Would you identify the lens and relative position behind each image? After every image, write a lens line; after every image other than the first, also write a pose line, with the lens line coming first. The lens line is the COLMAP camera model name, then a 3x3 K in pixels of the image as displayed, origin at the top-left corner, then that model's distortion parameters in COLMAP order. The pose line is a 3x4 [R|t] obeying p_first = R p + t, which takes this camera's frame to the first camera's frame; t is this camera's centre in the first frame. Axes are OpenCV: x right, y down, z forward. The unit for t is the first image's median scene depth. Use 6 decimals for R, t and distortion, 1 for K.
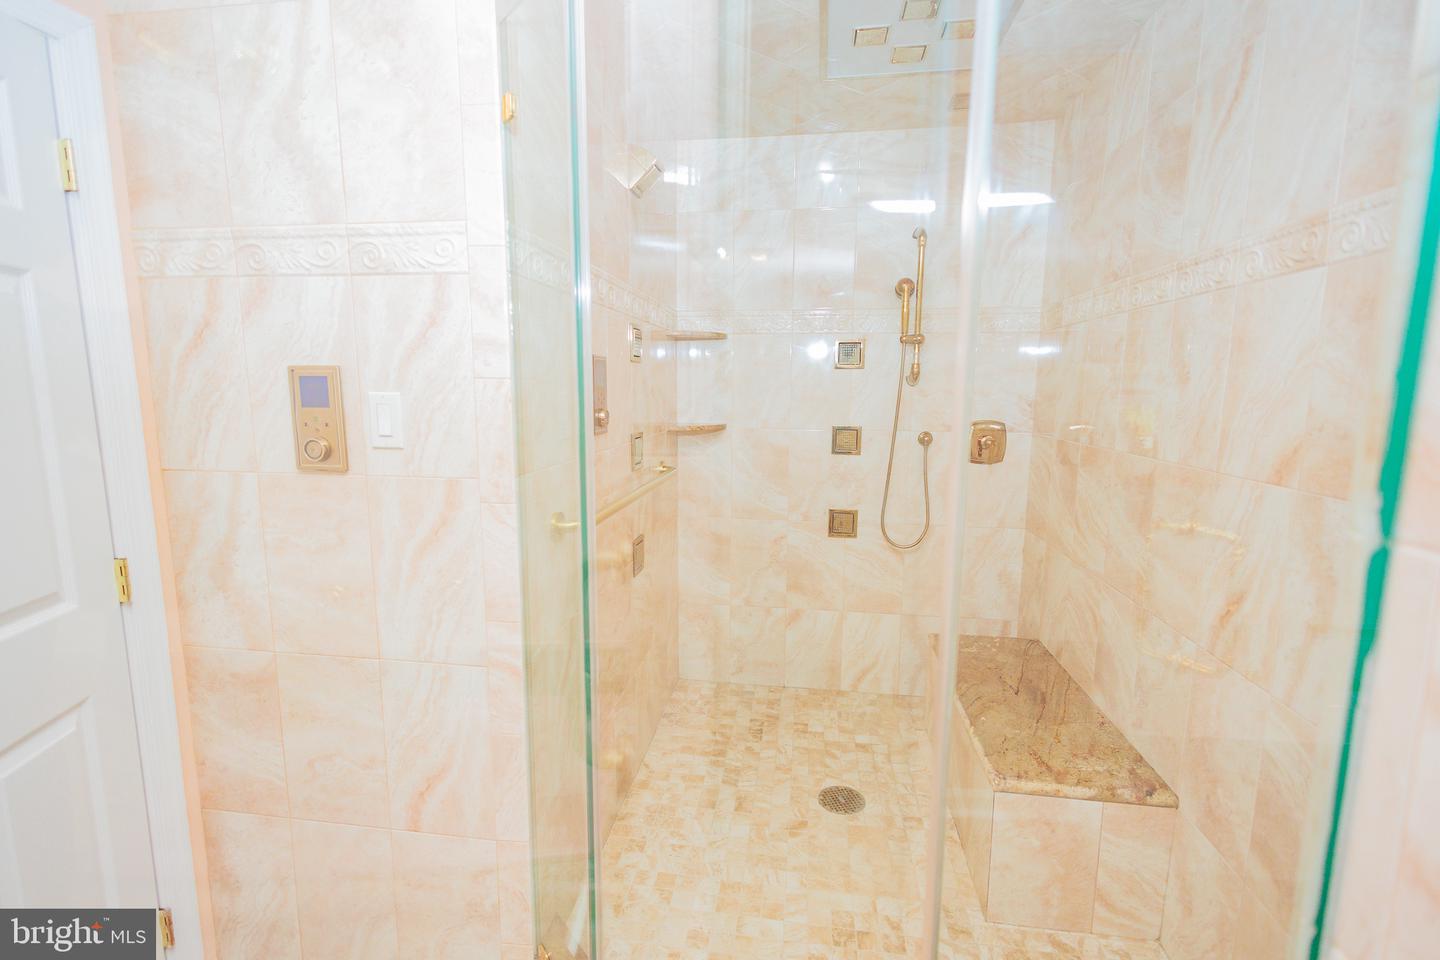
lens RADIAL K [[660.1, 0, 716.6], [0, 660.1, 480.5], [0, 0, 1]] dist [0.011318, -0.004418]
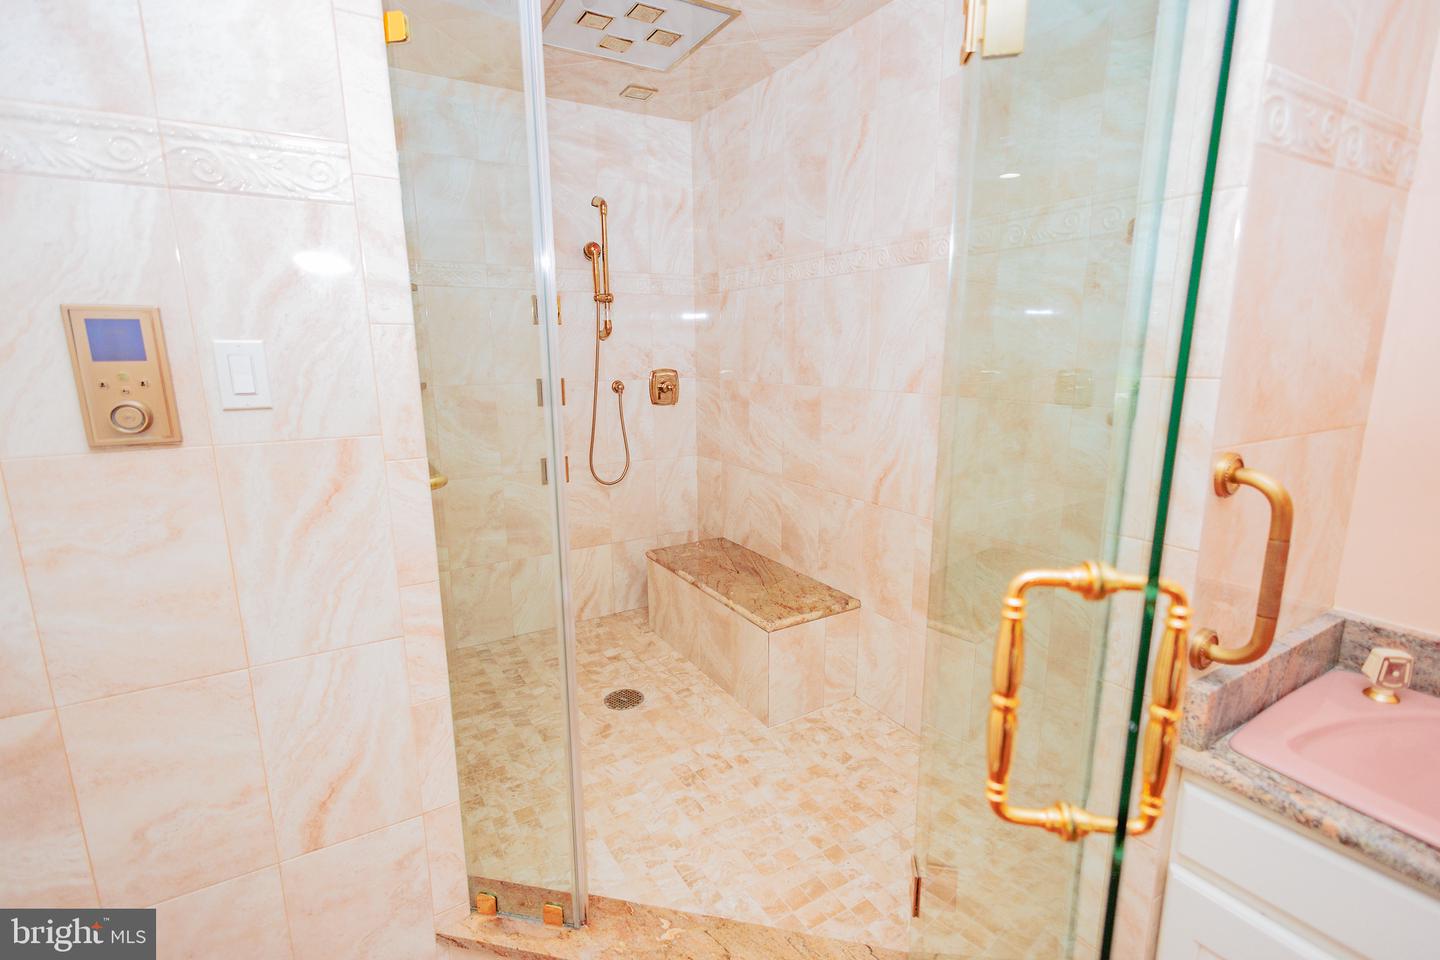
lens RADIAL K [[660.1, 0, 724.4], [0, 660.1, 481.7], [0, 0, 1]] dist [0.011318, -0.004418]
pose [[0.772326, -0.138057, 0.620042, -0.442231], [0.102414, 0.990390, 0.092950, 0.019319], [-0.626916, -0.008287, 0.779043, -0.012206]]
